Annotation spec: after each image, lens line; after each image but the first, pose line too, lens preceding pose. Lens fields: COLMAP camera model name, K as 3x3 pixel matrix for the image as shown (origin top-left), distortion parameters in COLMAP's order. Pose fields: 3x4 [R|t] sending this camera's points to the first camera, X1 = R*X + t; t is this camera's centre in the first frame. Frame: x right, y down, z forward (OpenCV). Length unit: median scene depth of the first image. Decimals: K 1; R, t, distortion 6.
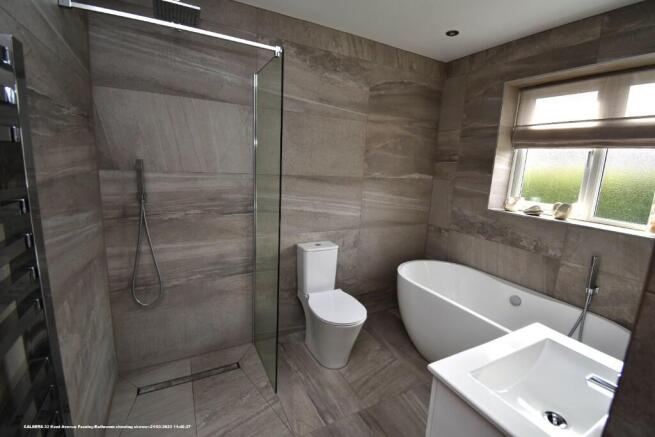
lens RADIAL K [[291.9, 0, 331.1], [0, 291.9, 216.6], [0, 0, 1]] dist [0.018937, -0.022505]
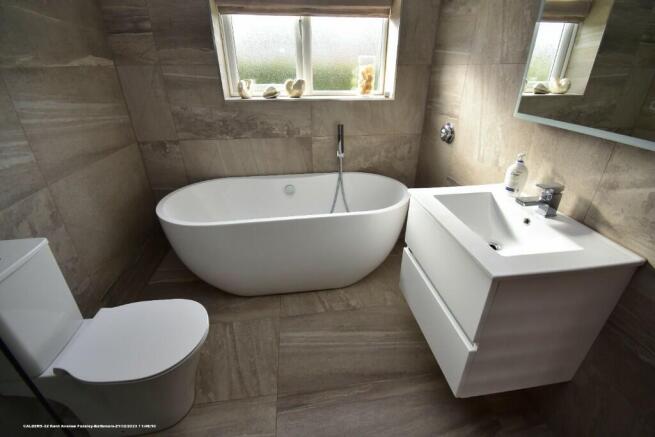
lens RADIAL K [[291.9, 0, 331.1], [0, 291.9, 216.6], [0, 0, 1]] dist [0.018937, -0.022505]
pose [[0.344474, -0.470707, 0.812263, -0.165555], [0.187536, 0.882282, 0.431751, -0.036418], [-0.919874, 0.003602, 0.392198, 0.425774]]
